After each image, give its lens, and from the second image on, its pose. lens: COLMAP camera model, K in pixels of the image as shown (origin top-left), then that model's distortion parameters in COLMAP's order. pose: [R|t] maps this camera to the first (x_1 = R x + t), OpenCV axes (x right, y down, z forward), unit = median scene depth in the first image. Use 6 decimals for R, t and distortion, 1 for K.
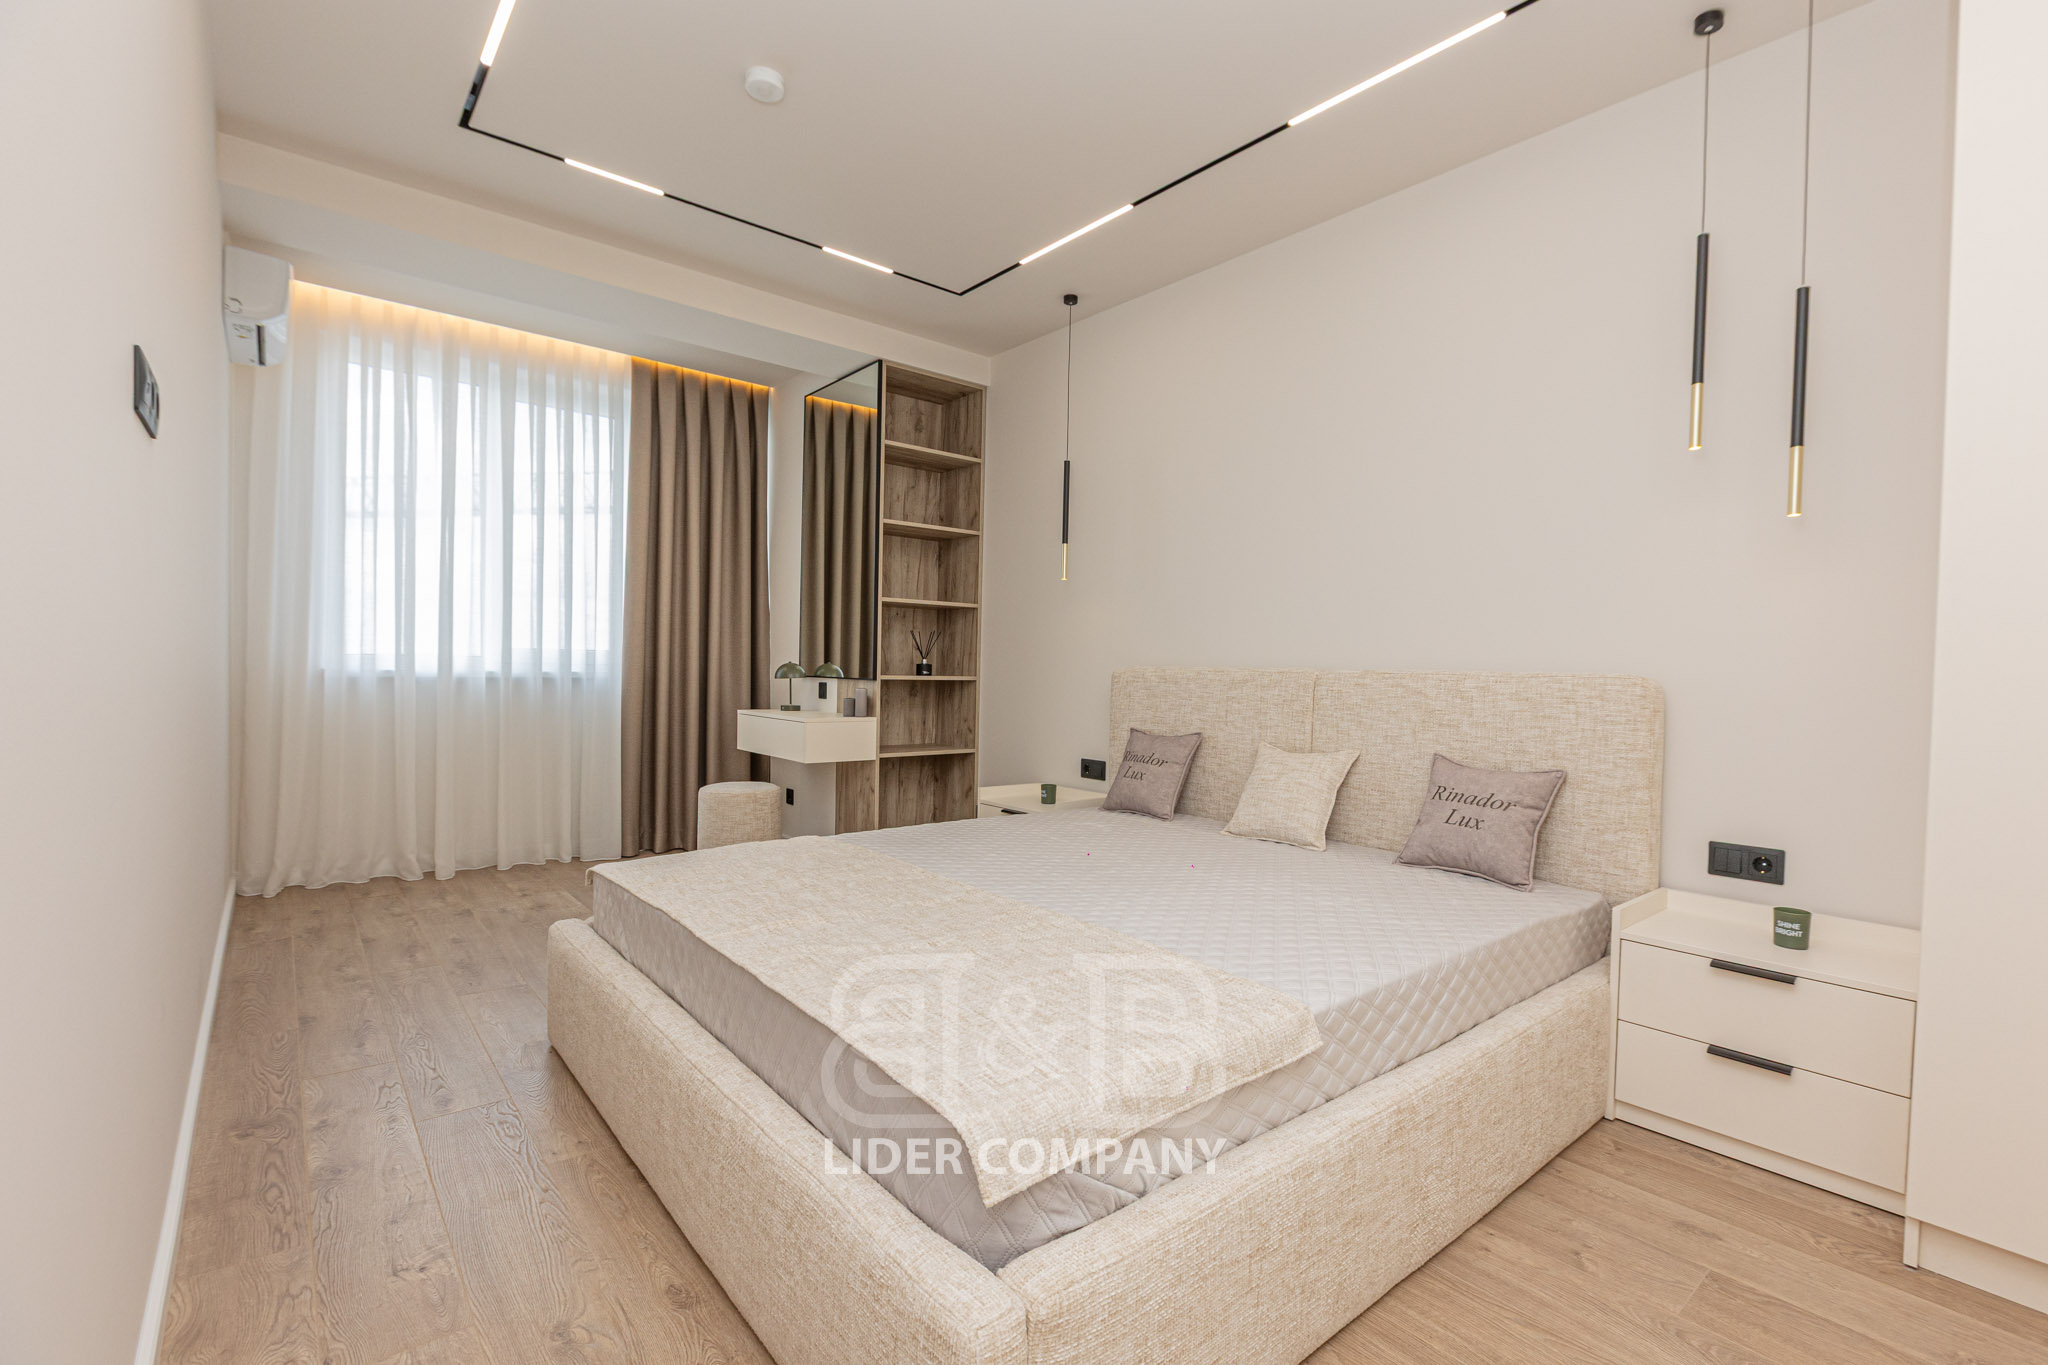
lens RADIAL K [[910.7, 0, 1026.5], [0, 910.7, 681.5], [0, 0, 1]] dist [-0.002293, -0.000112]
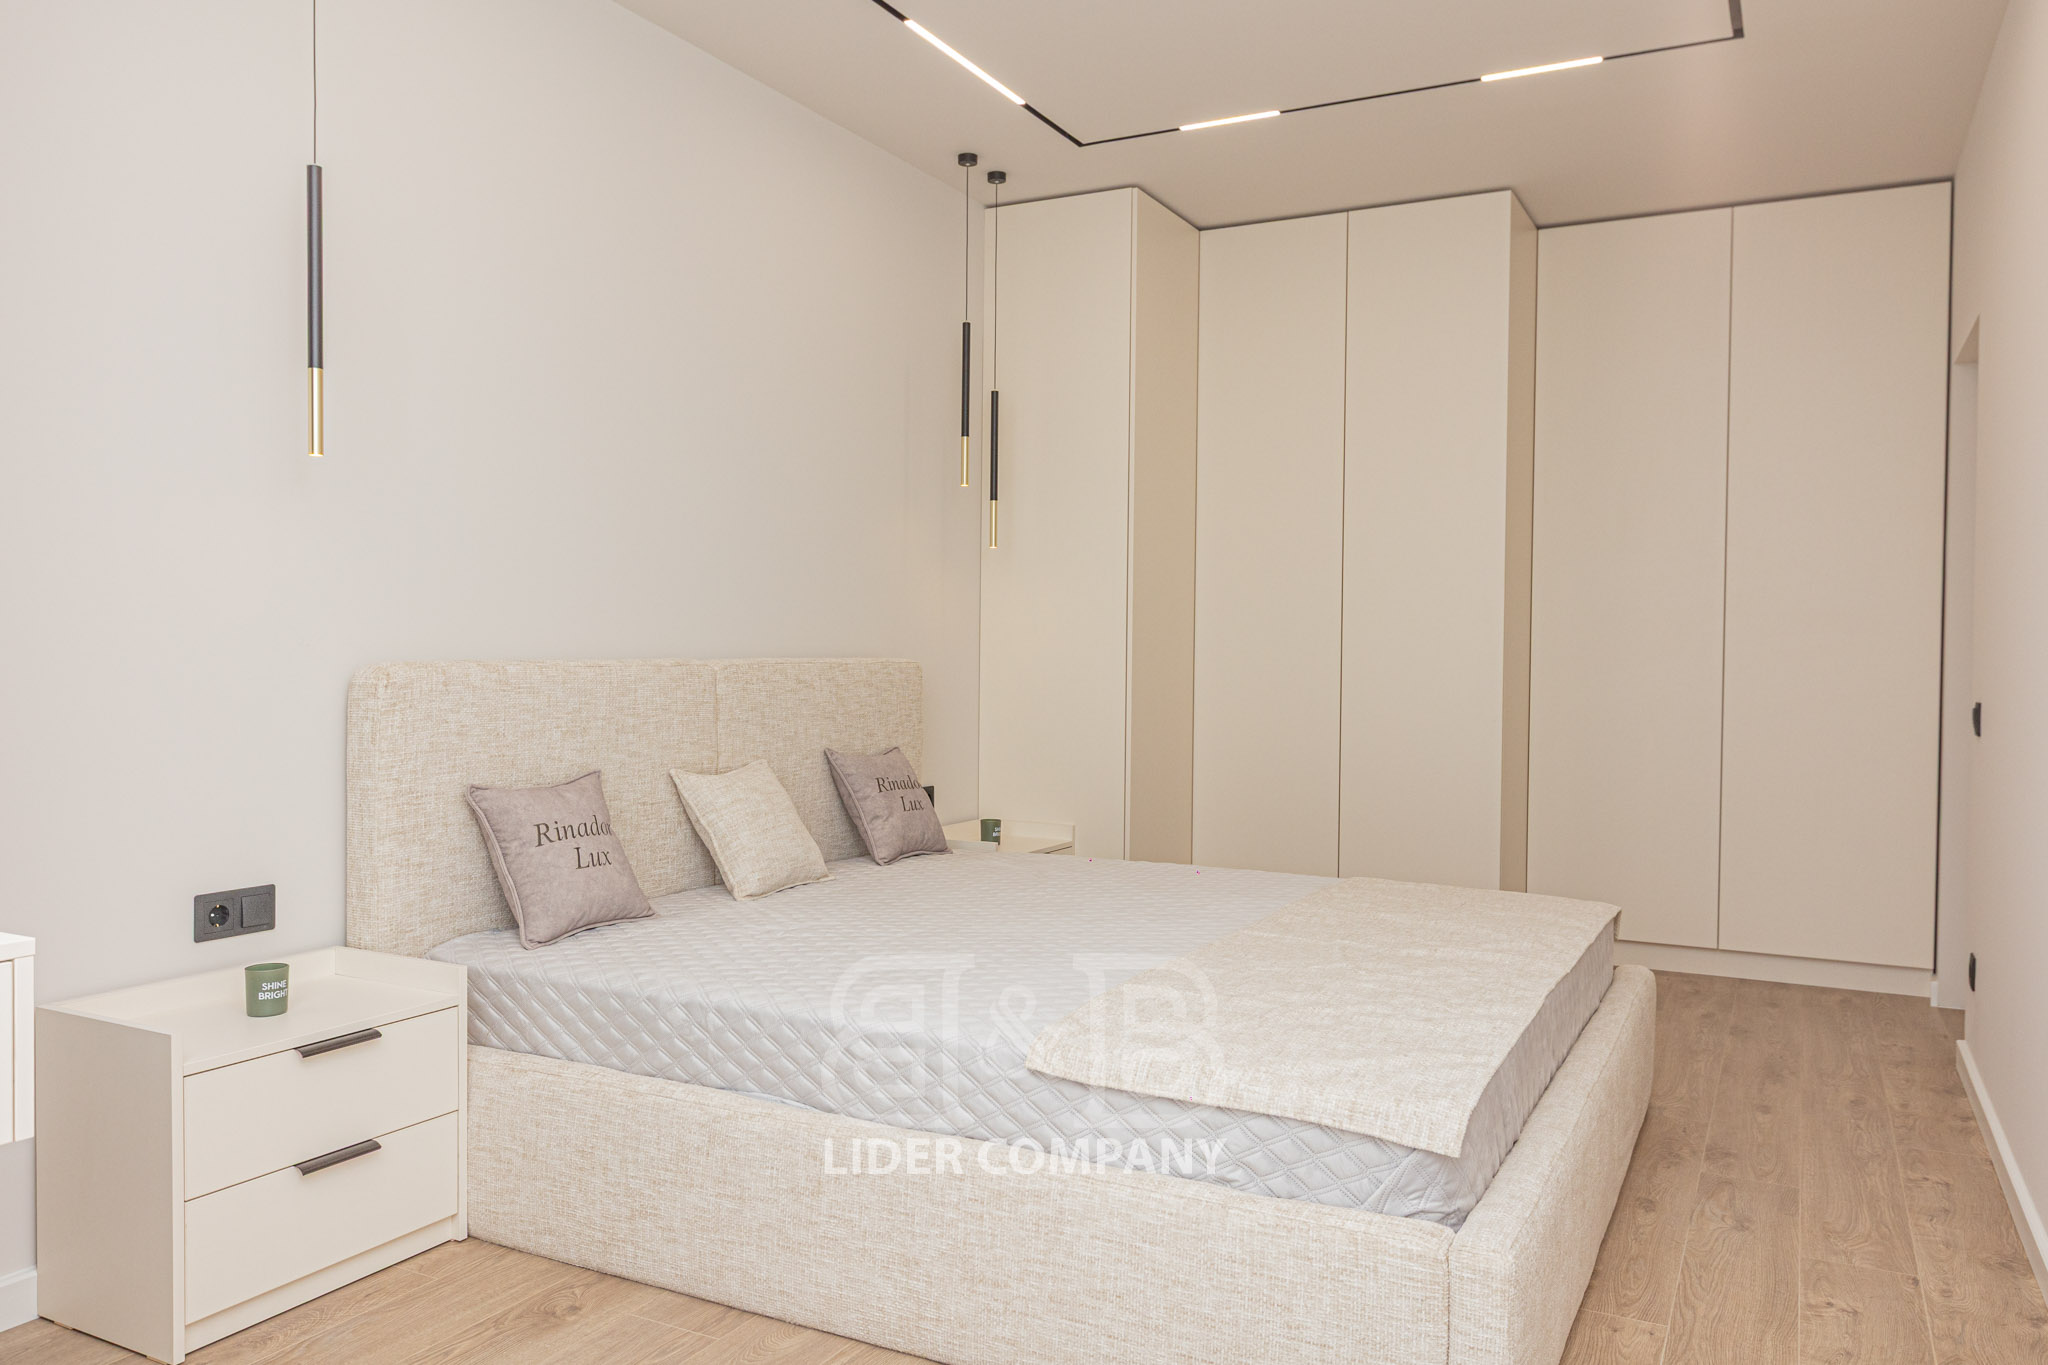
lens RADIAL K [[1524.4, 0, 1023.1], [0, 1524.4, 681.0], [0, 0, 1]] dist [0.001129, 0.000520]
pose [[-0.396948, -0.048042, 0.916583, -1.480616], [-0.008530, 0.998779, 0.048656, -0.094812], [-0.917802, 0.011495, -0.396873, 2.014237]]
